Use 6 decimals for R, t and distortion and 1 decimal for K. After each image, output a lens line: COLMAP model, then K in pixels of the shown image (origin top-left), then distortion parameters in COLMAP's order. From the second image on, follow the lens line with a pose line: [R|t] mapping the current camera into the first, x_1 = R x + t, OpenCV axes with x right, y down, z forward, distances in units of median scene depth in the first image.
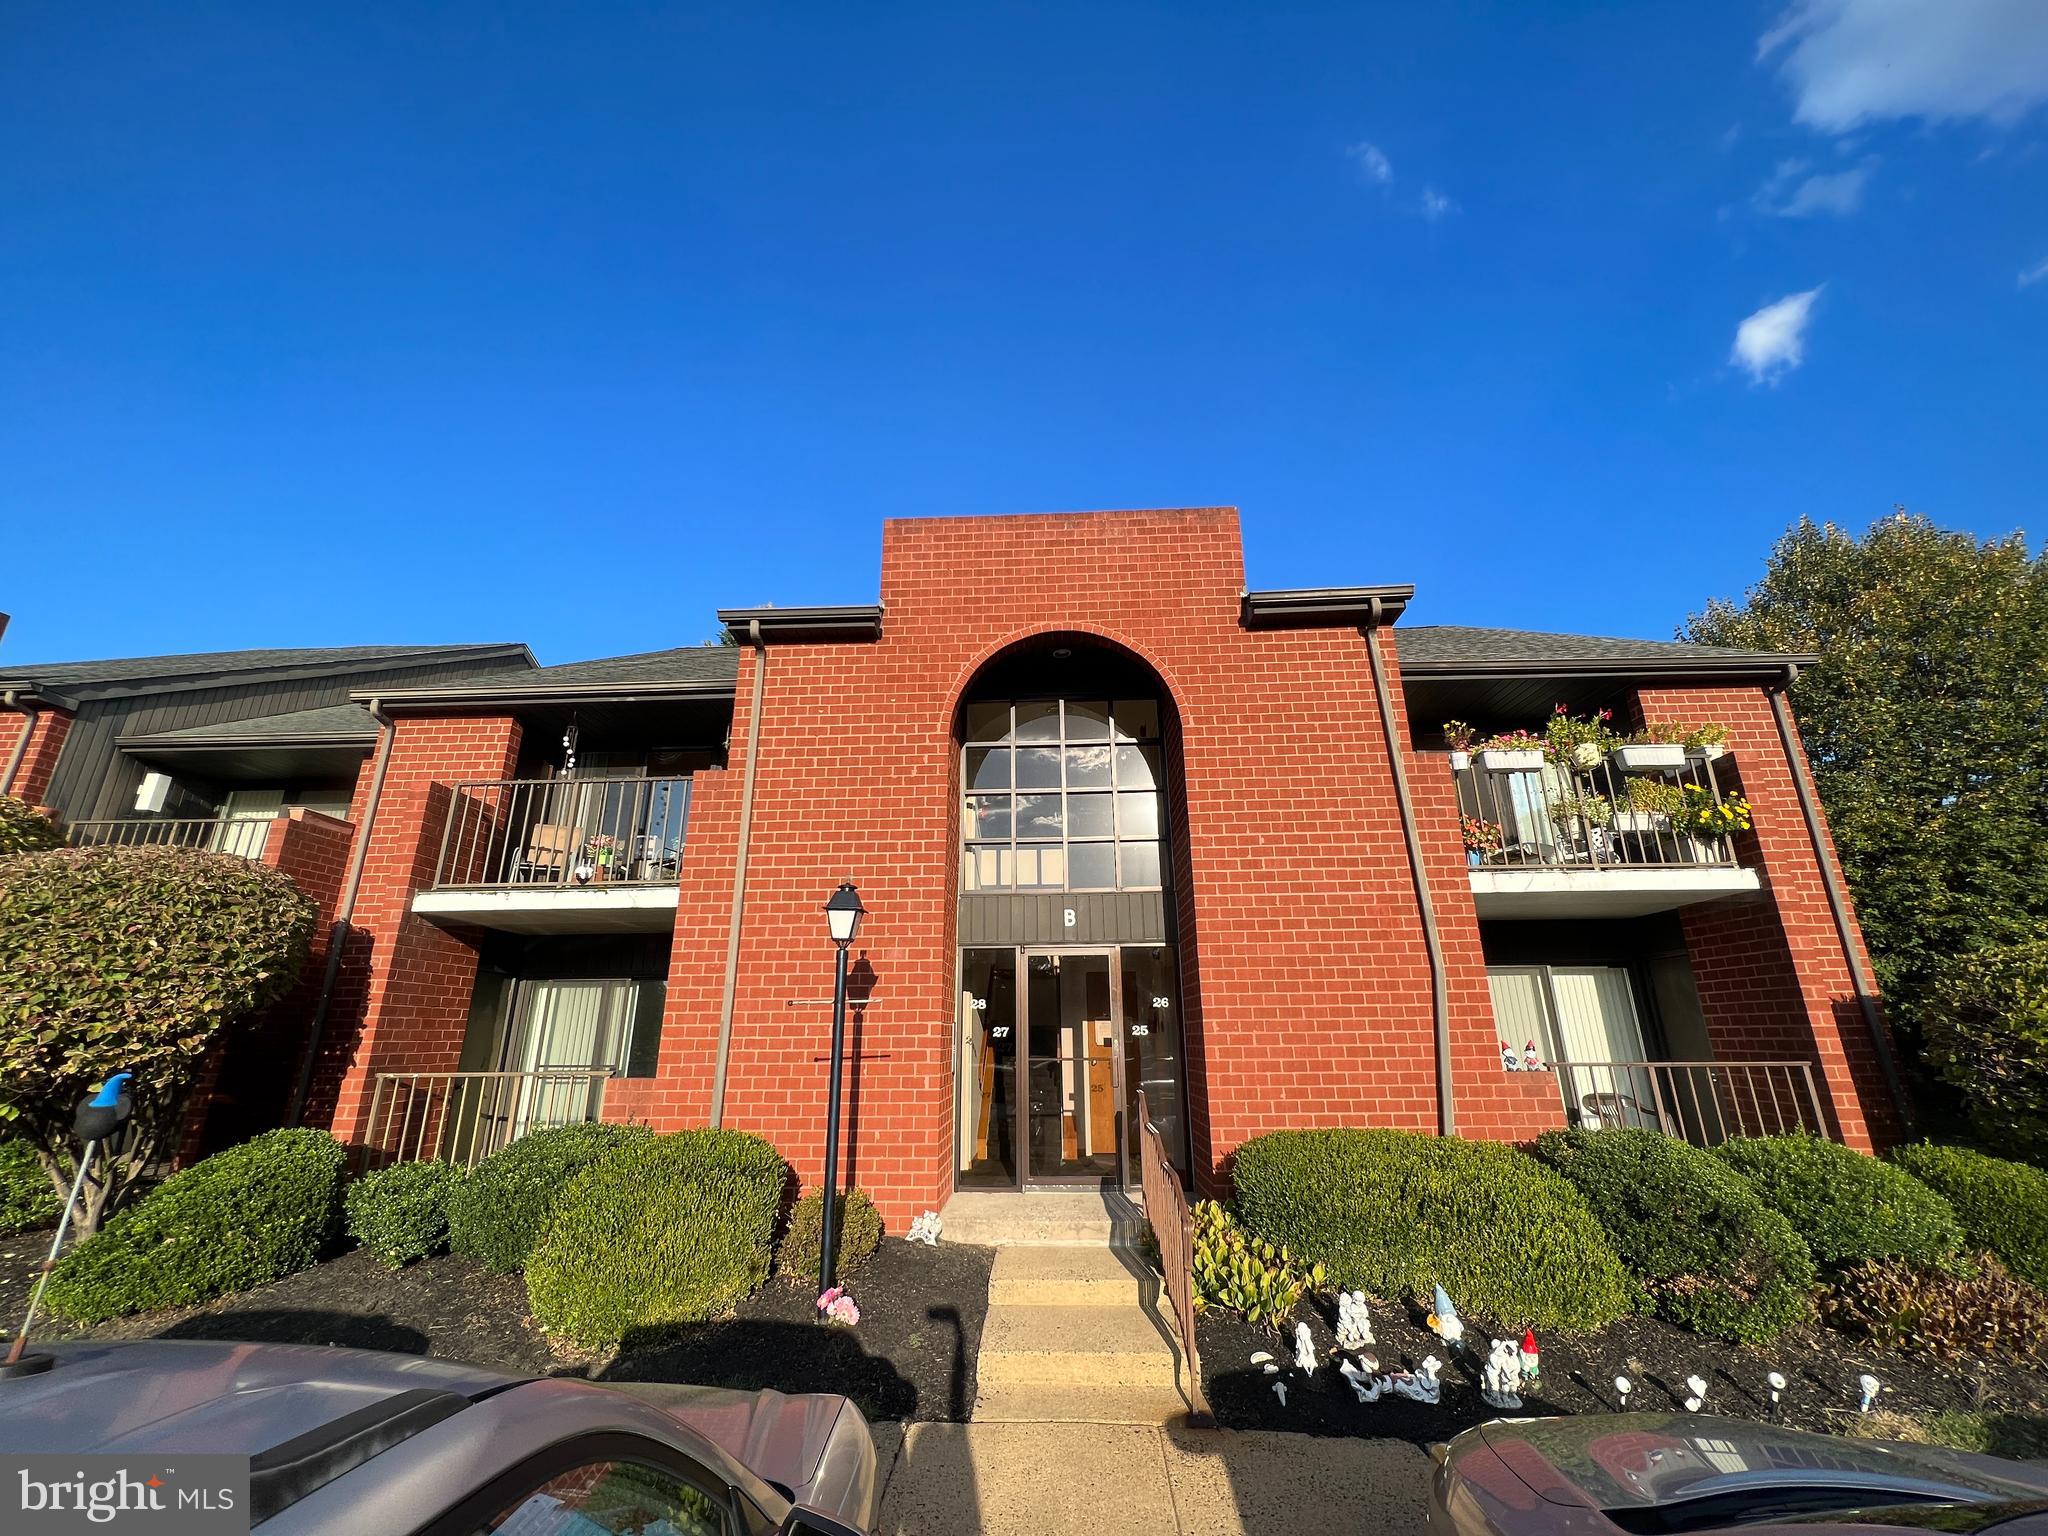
lens RADIAL K [[862.6, 0, 1024.0], [0, 862.6, 768.0], [0, 0, 1]] dist [0.010406, 0.000544]
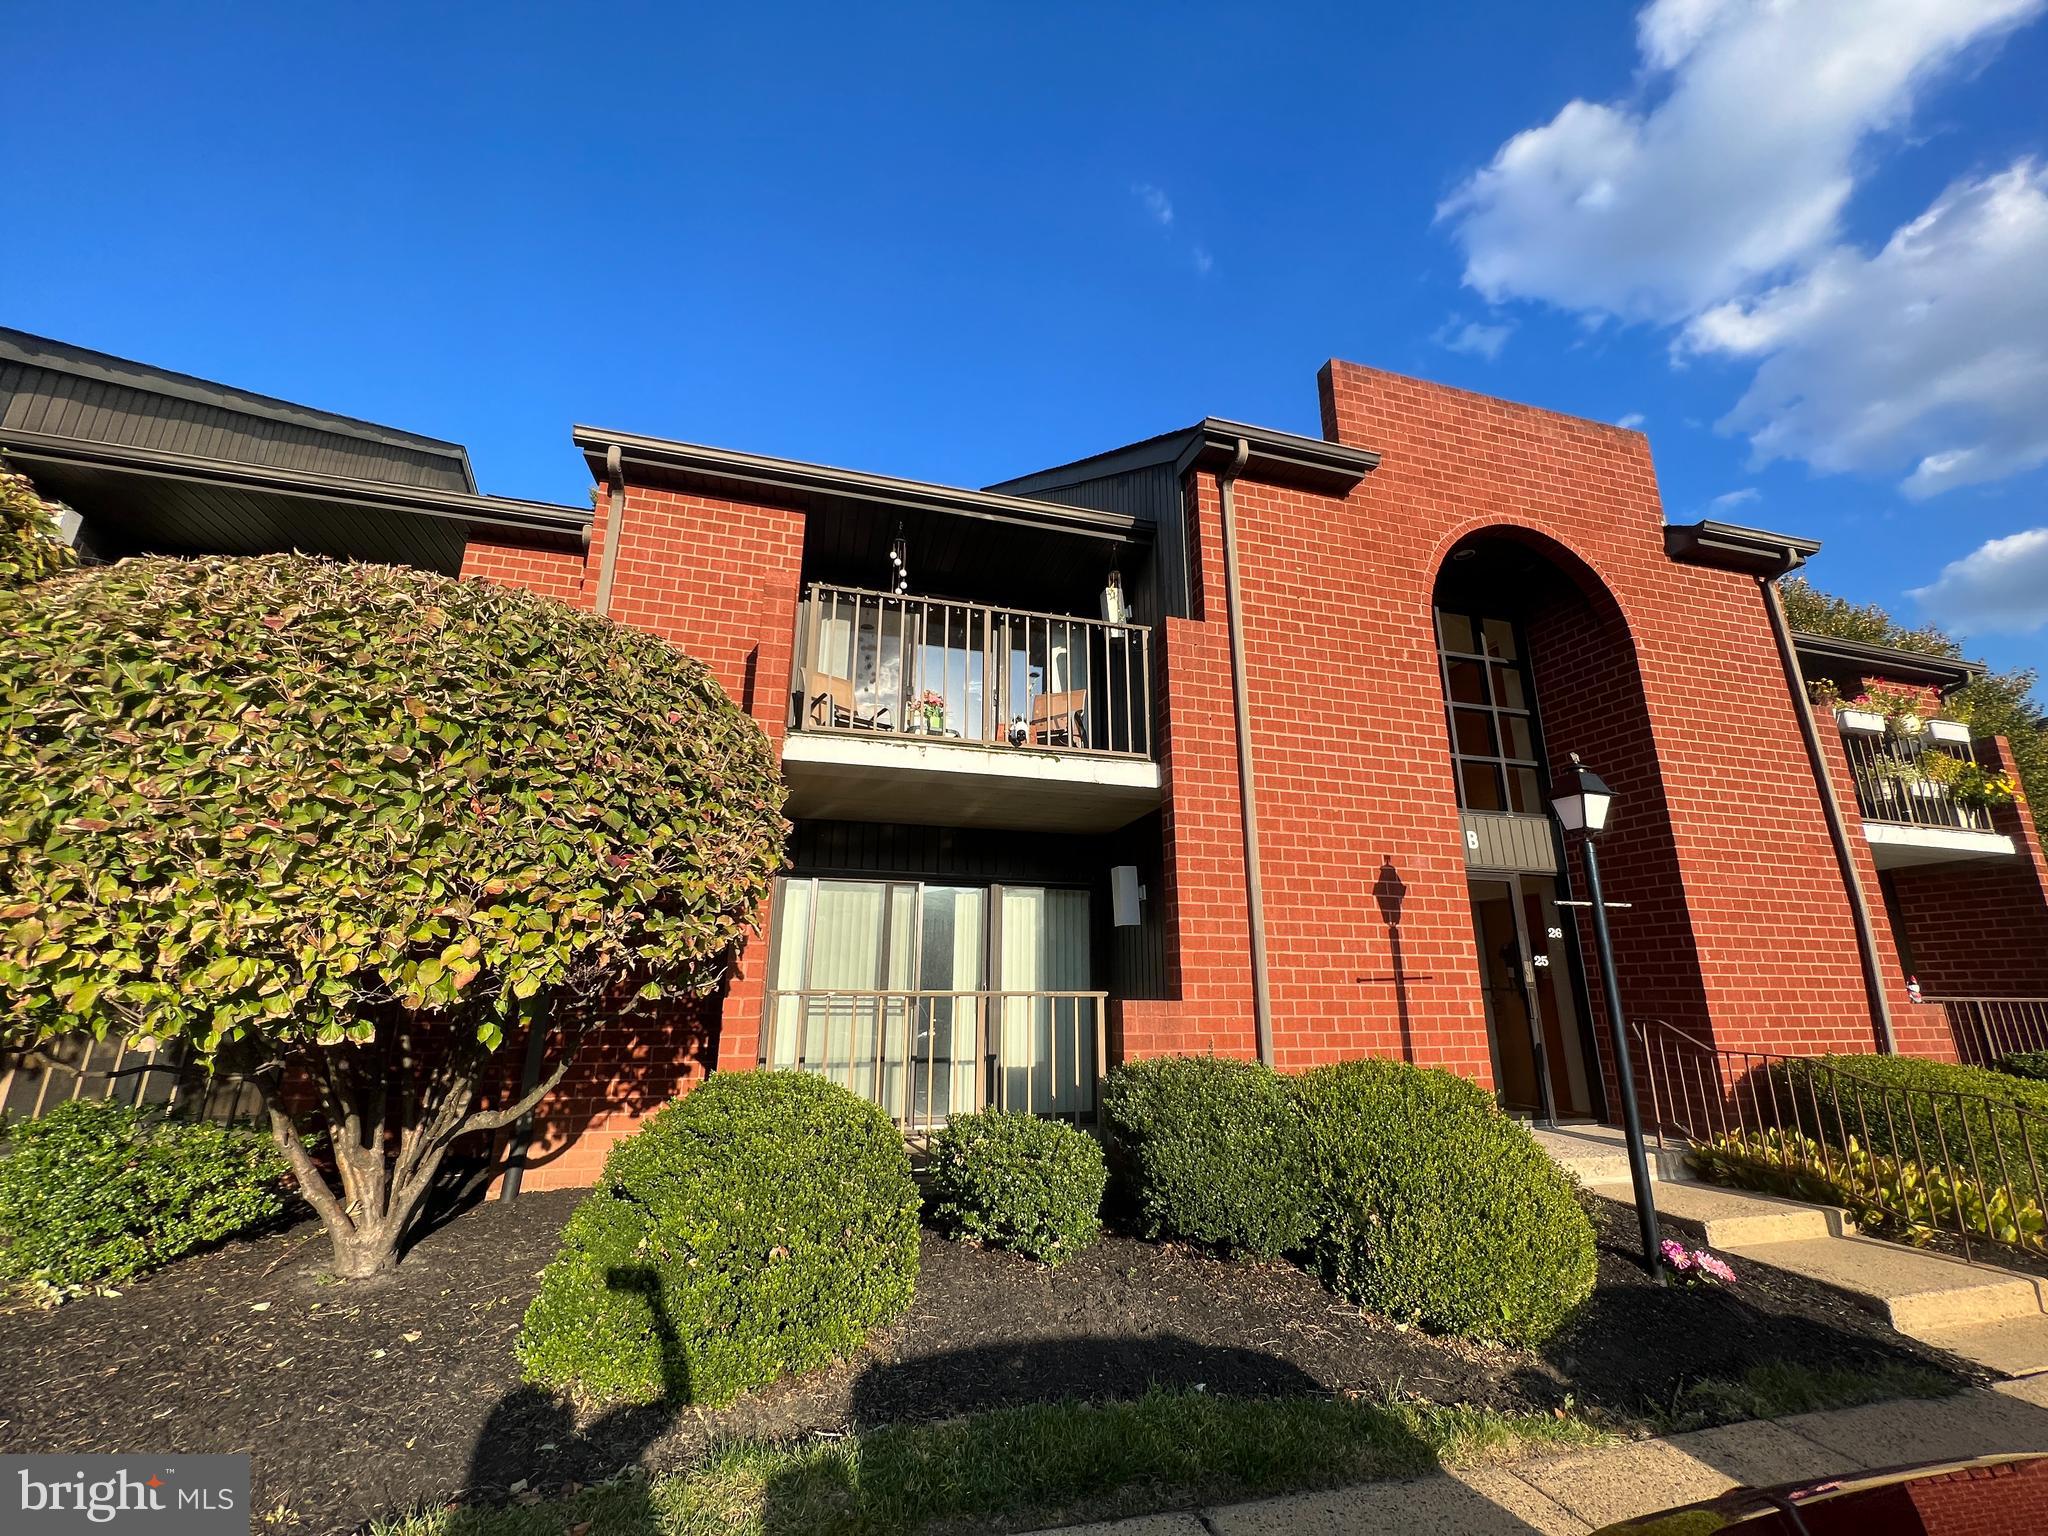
lens RADIAL K [[817.5, 0, 1024.4], [0, 817.5, 781.5], [0, 0, 1]] dist [0.008252, 0.000284]
pose [[0.945549, 0.092770, 0.311980, -0.717034], [-0.111544, 0.992836, 0.042839, 0.133650], [-0.305770, -0.075306, 0.949123, 0.327088]]
